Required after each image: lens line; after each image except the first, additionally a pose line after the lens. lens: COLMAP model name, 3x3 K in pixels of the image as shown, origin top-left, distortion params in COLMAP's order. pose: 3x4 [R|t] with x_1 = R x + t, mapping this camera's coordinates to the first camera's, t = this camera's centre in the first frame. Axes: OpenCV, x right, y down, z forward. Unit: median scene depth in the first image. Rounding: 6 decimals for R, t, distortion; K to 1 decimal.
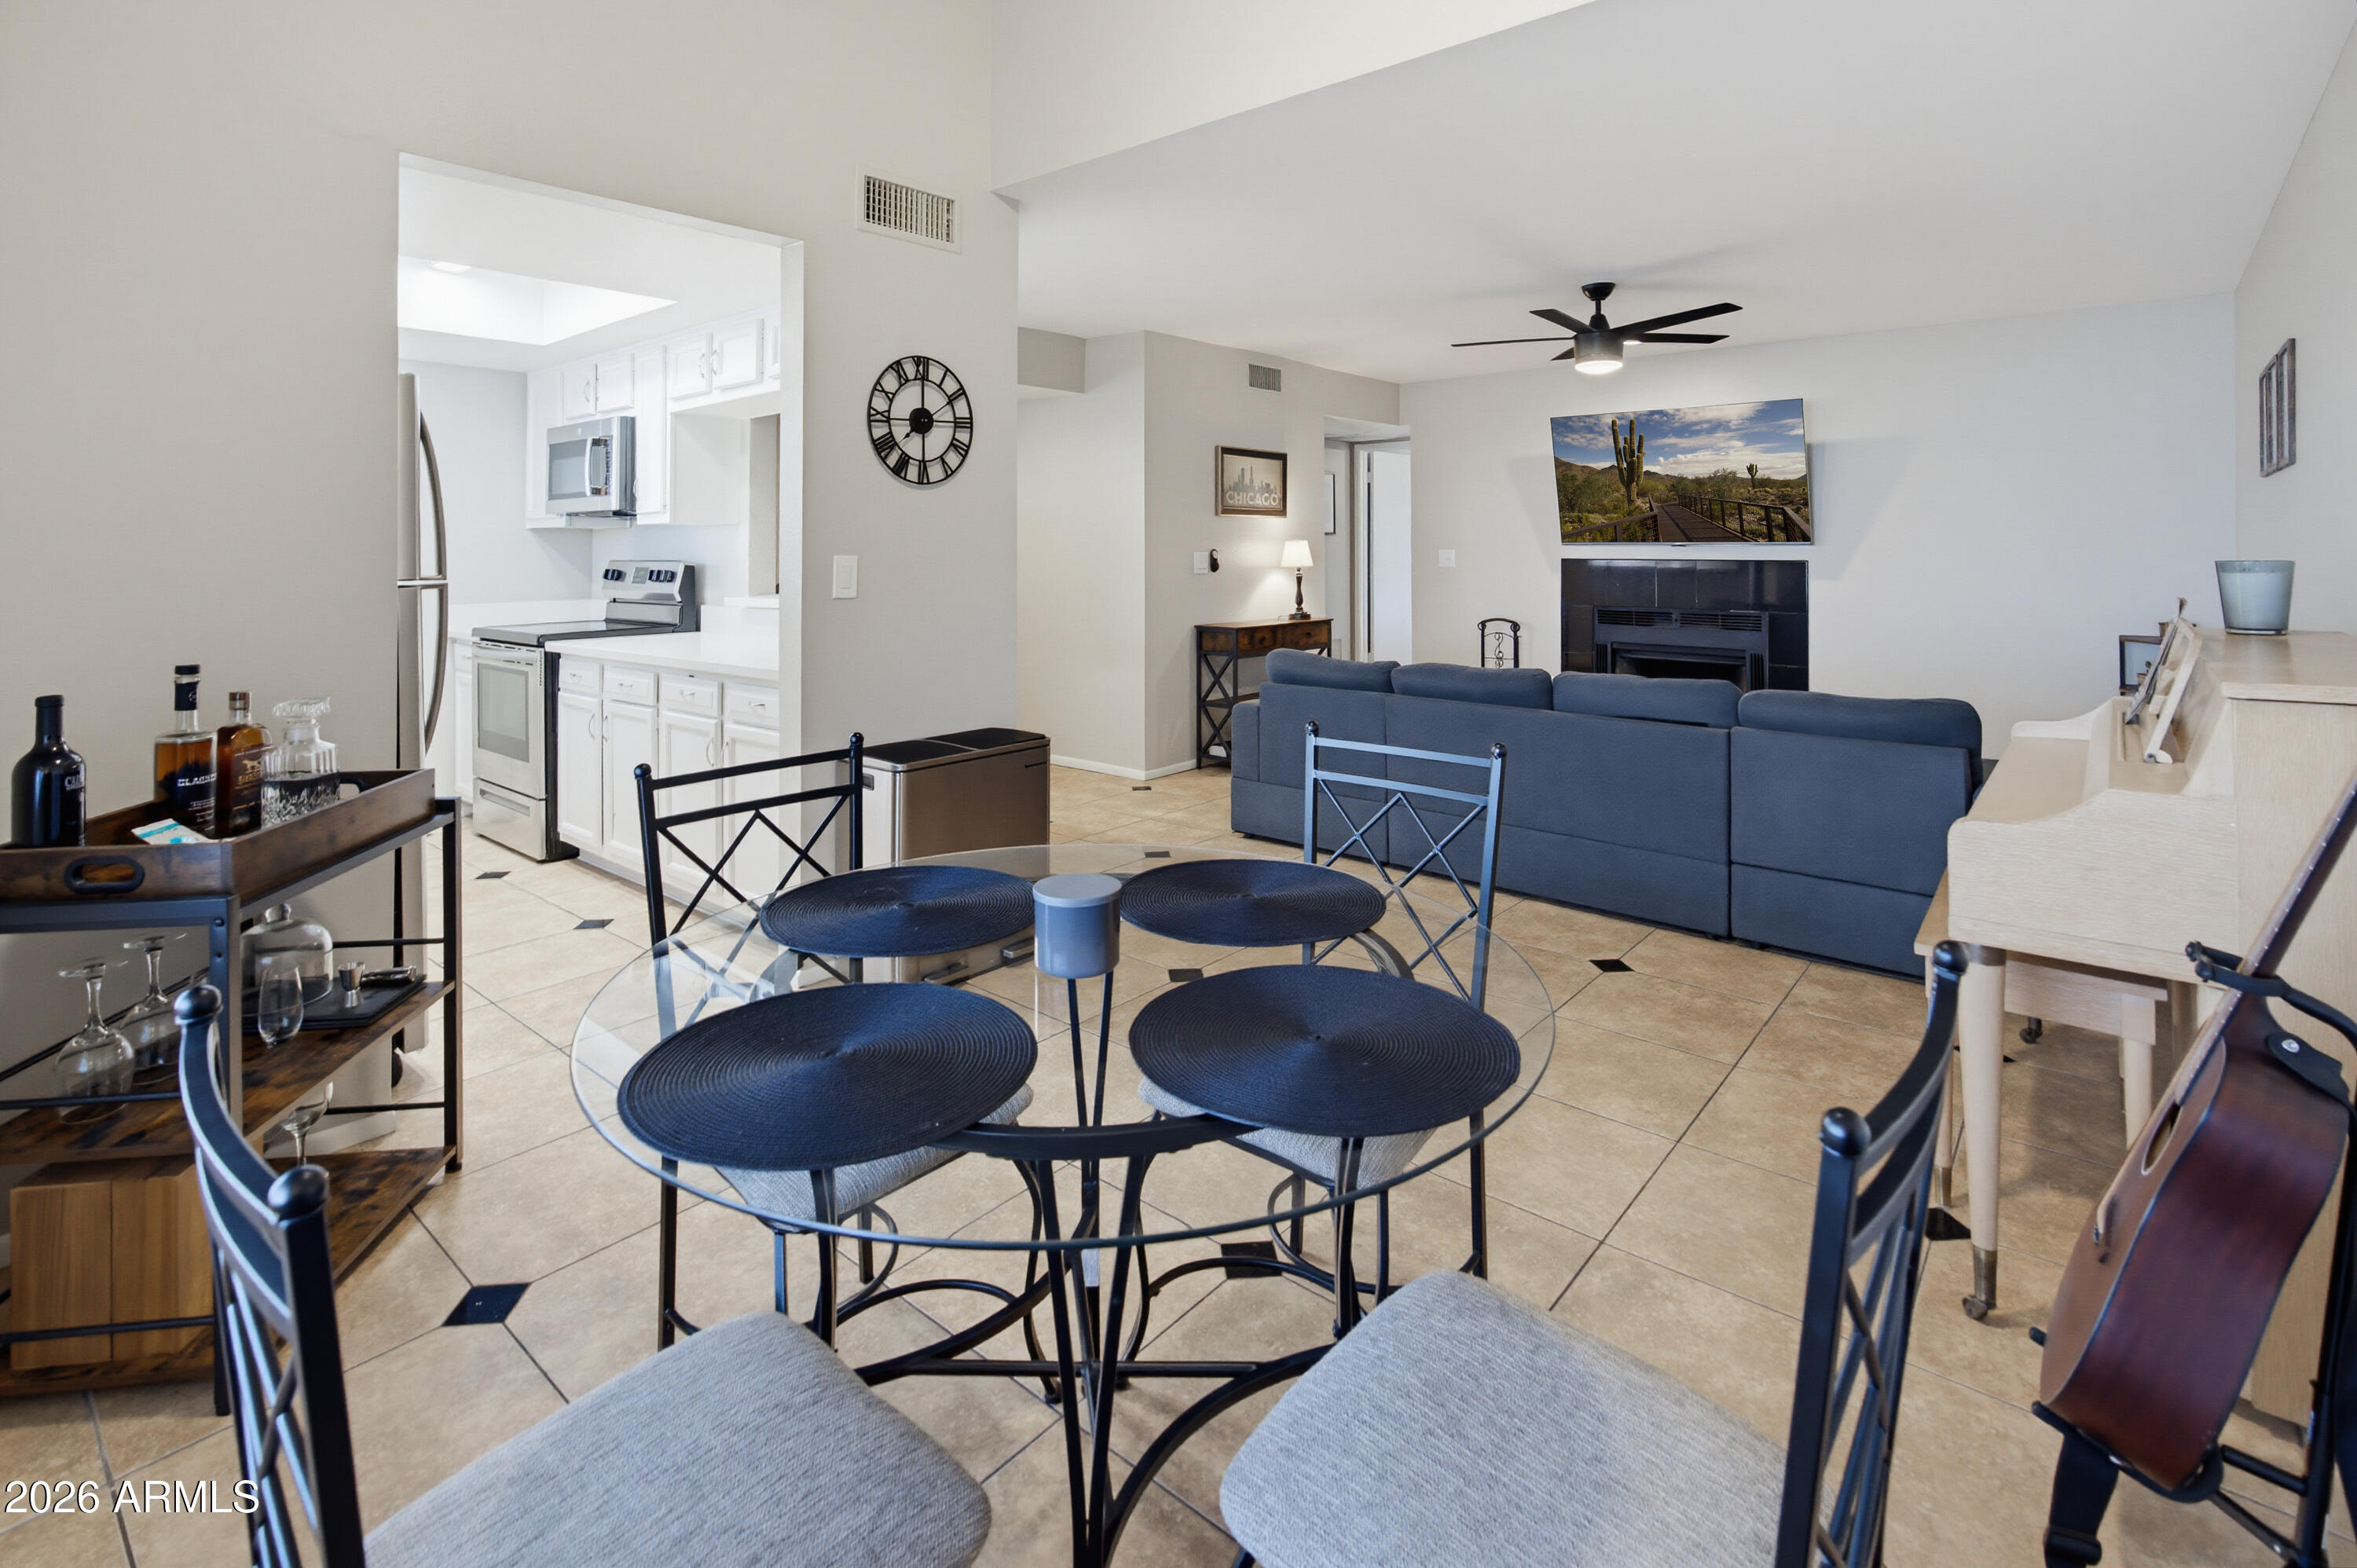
lens RADIAL K [[1117.8, 0, 1204.3], [0, 1117.8, 523.9], [0, 0, 1]] dist [0.001266, 0.000370]
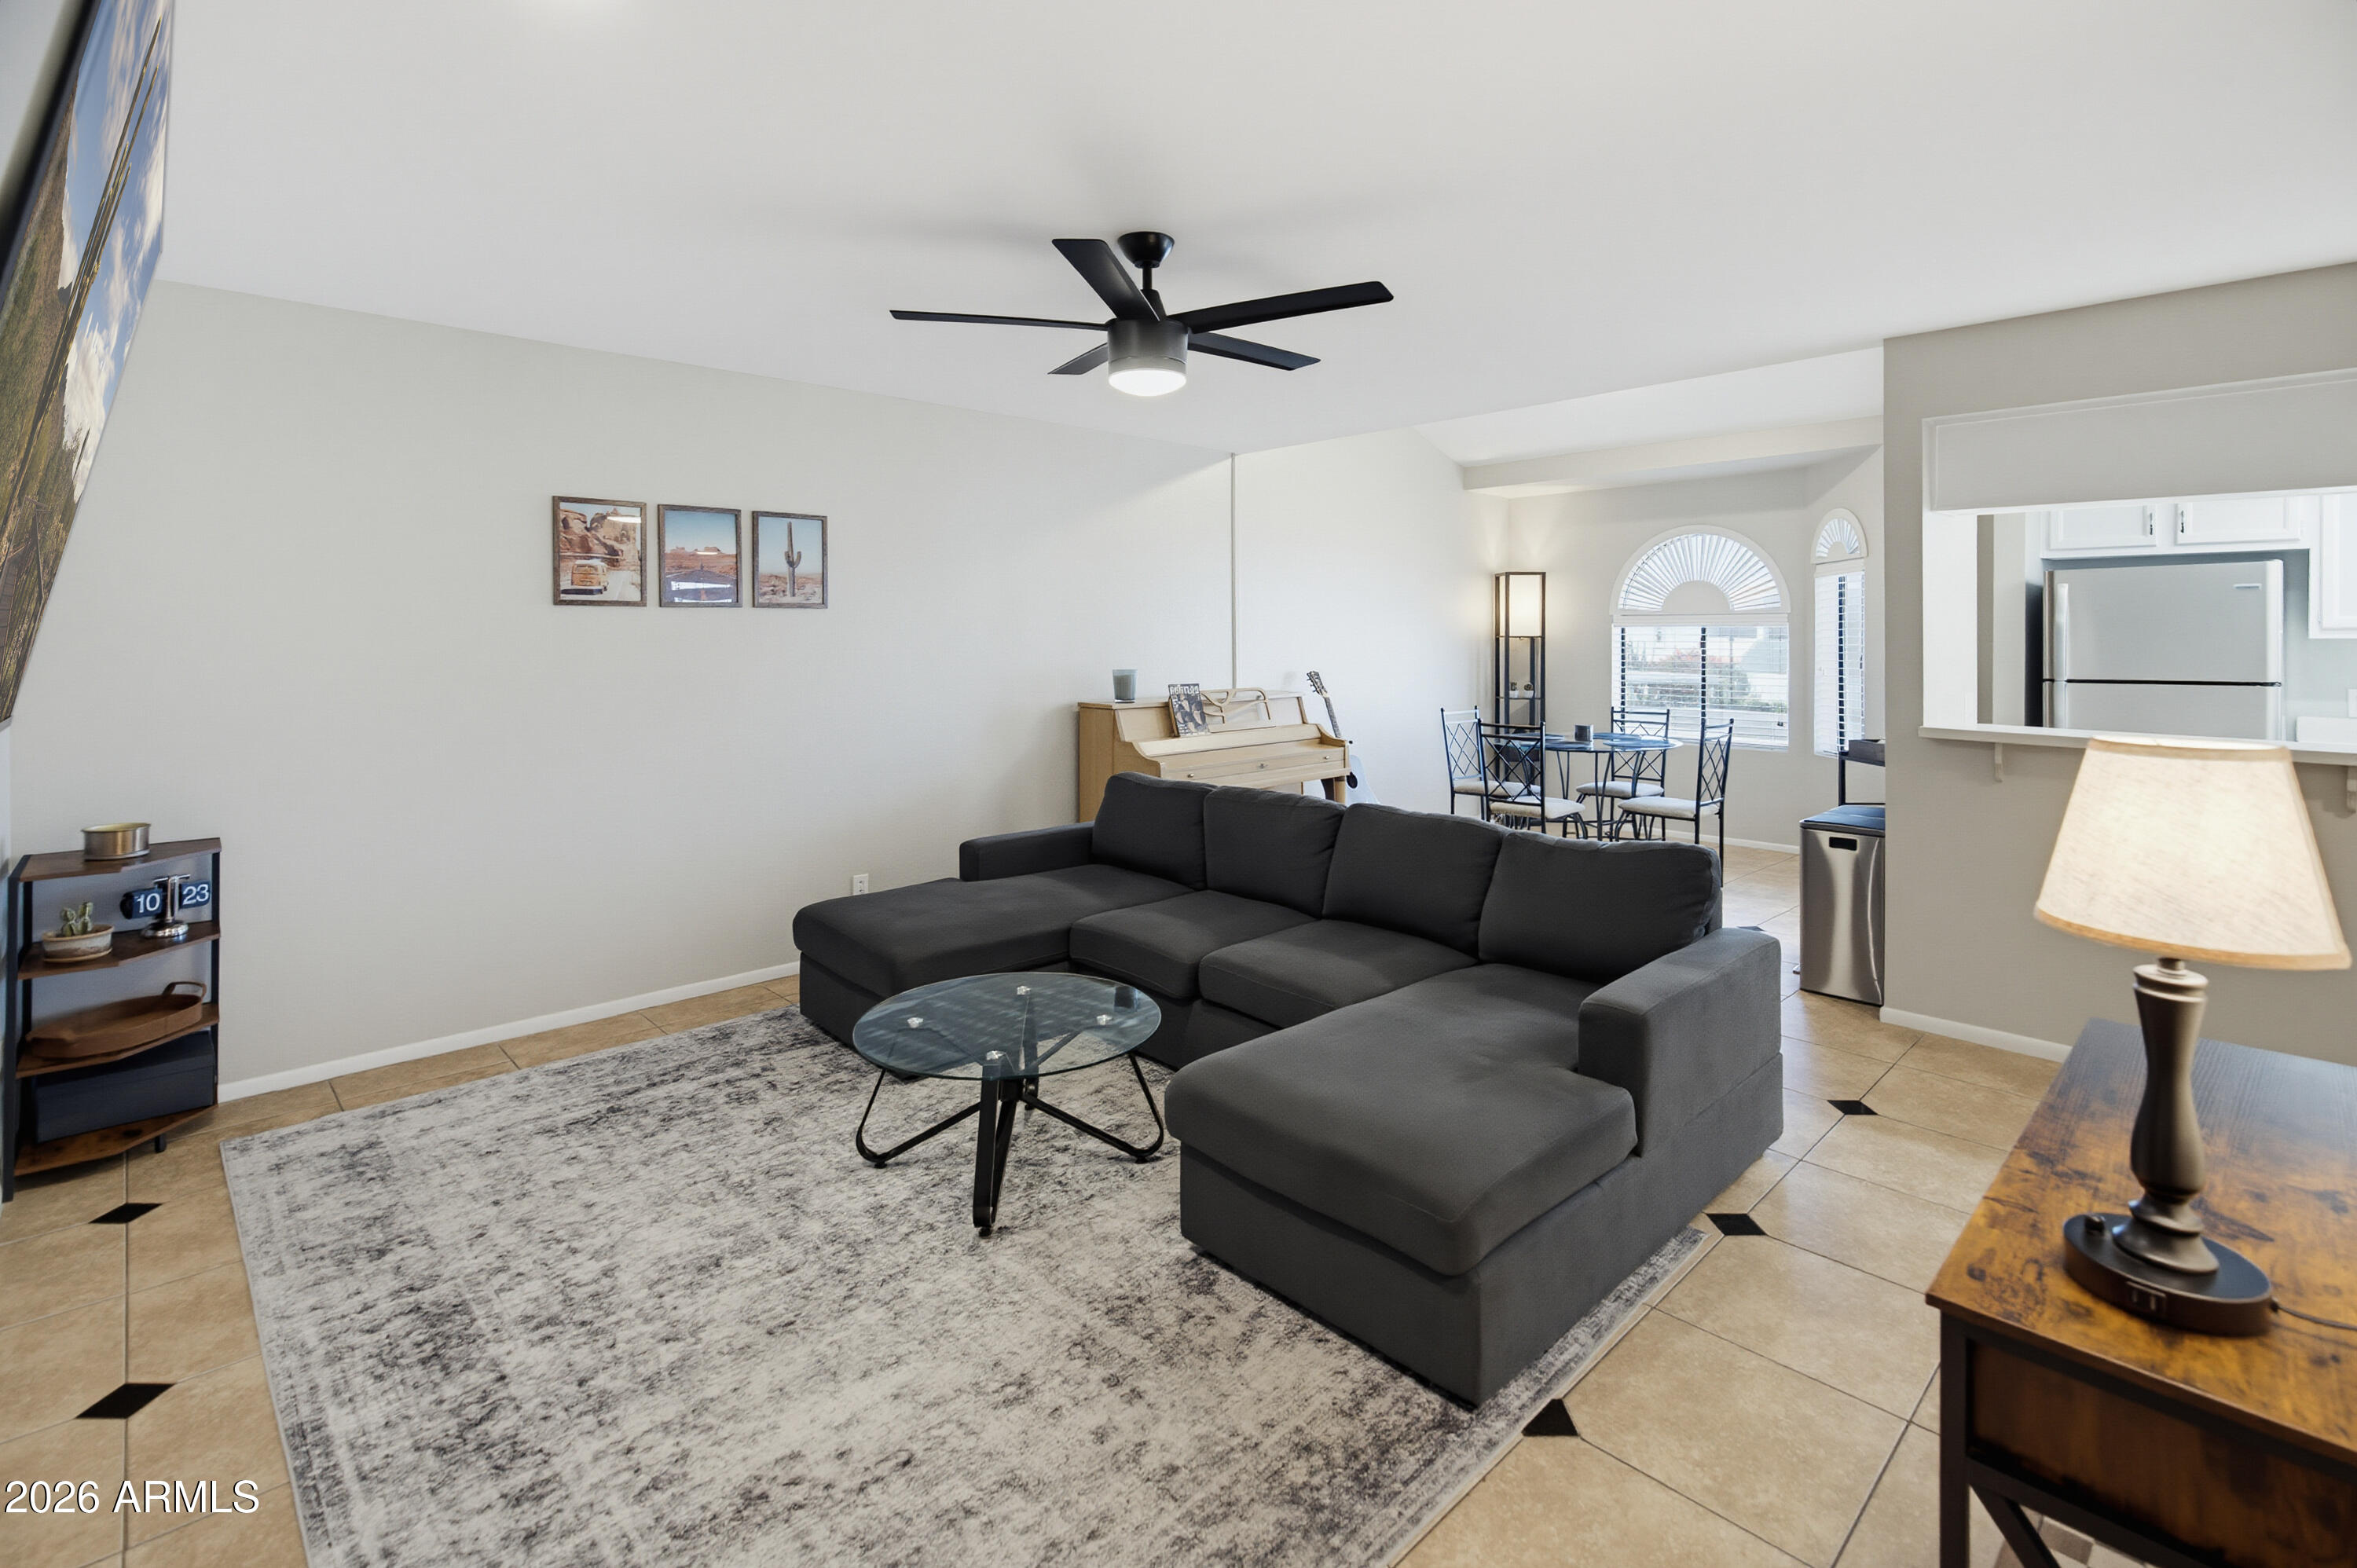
lens RADIAL K [[1104.5, 0, 1185.4], [0, 1104.5, 635.0], [0, 0, 1]] dist [-0.002145, -0.000288]
pose [[-0.991410, 0.006094, 0.130649, 0.199141], [0.003726, 0.999825, -0.018359, 0.001840], [-0.130738, -0.017715, -0.991259, 1.200987]]
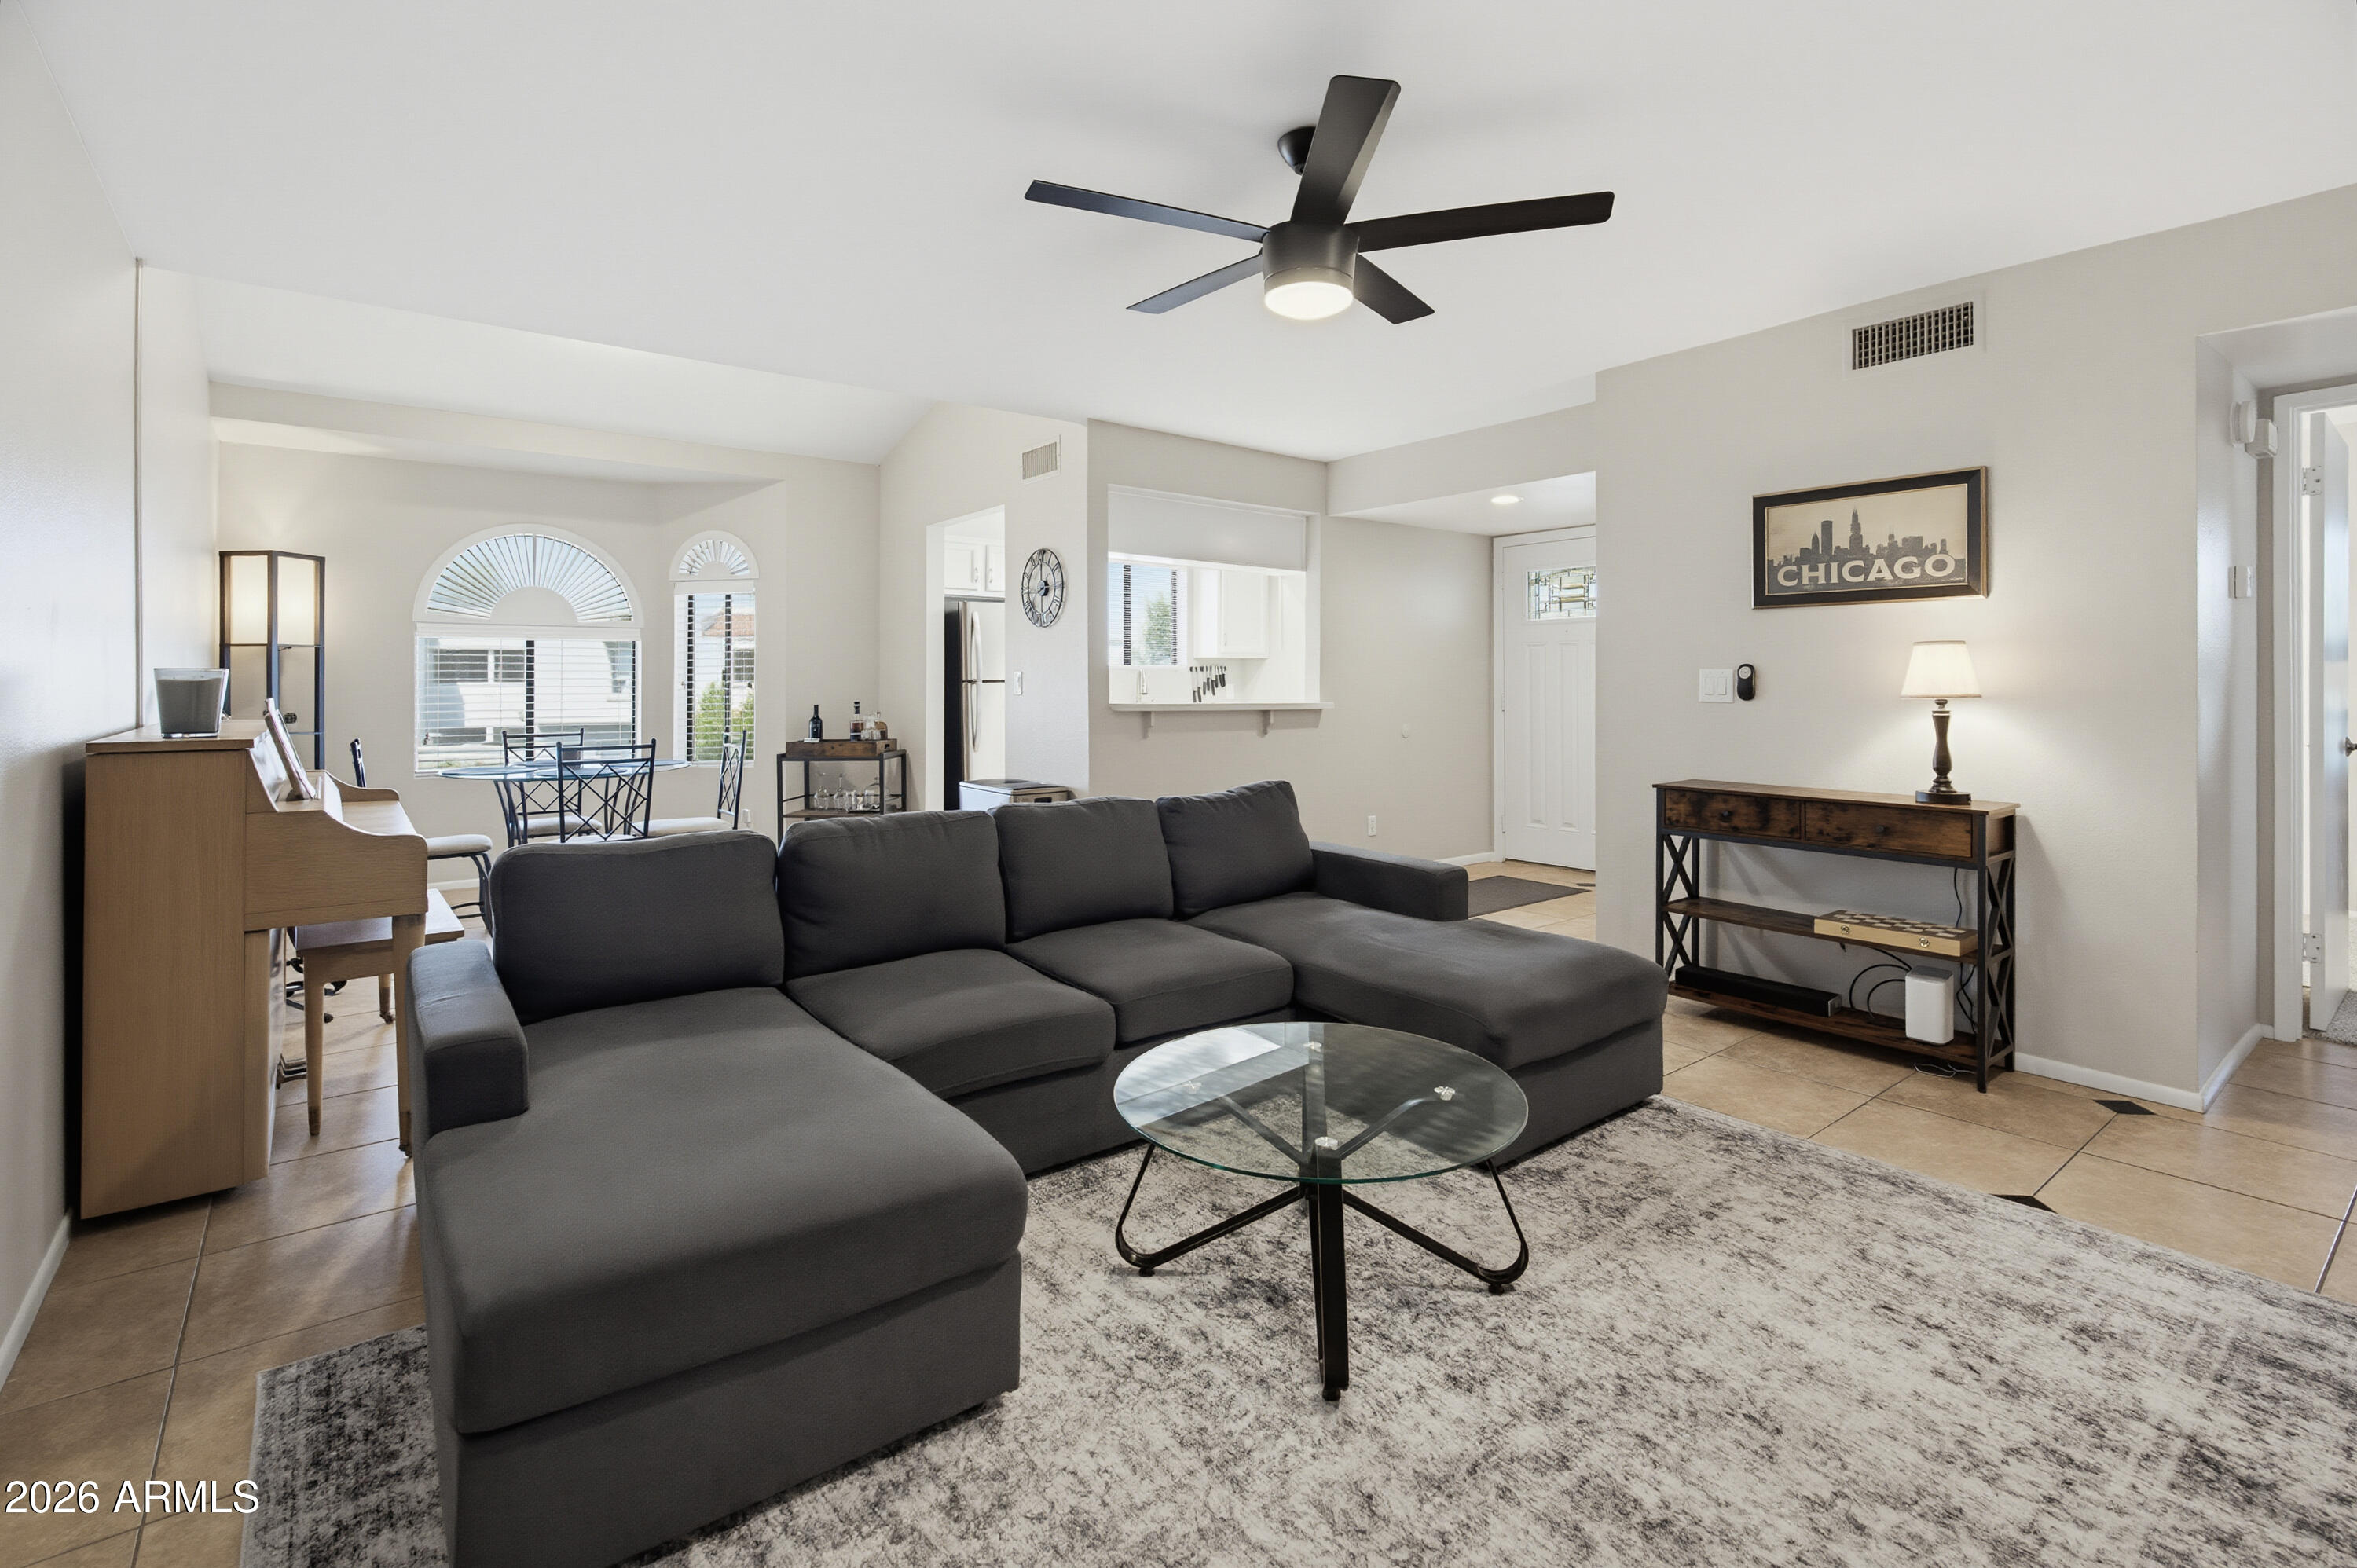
lens RADIAL K [[1091.8, 0, 1185.0], [0, 1091.8, 681.3], [0, 0, 1]] dist [0.002014, 0.000338]
pose [[-0.216975, 0.004815, -0.976165, 0.652880], [0.021437, 0.999770, 0.000167, 0.024789], [0.975942, -0.020889, -0.217029, 0.804951]]
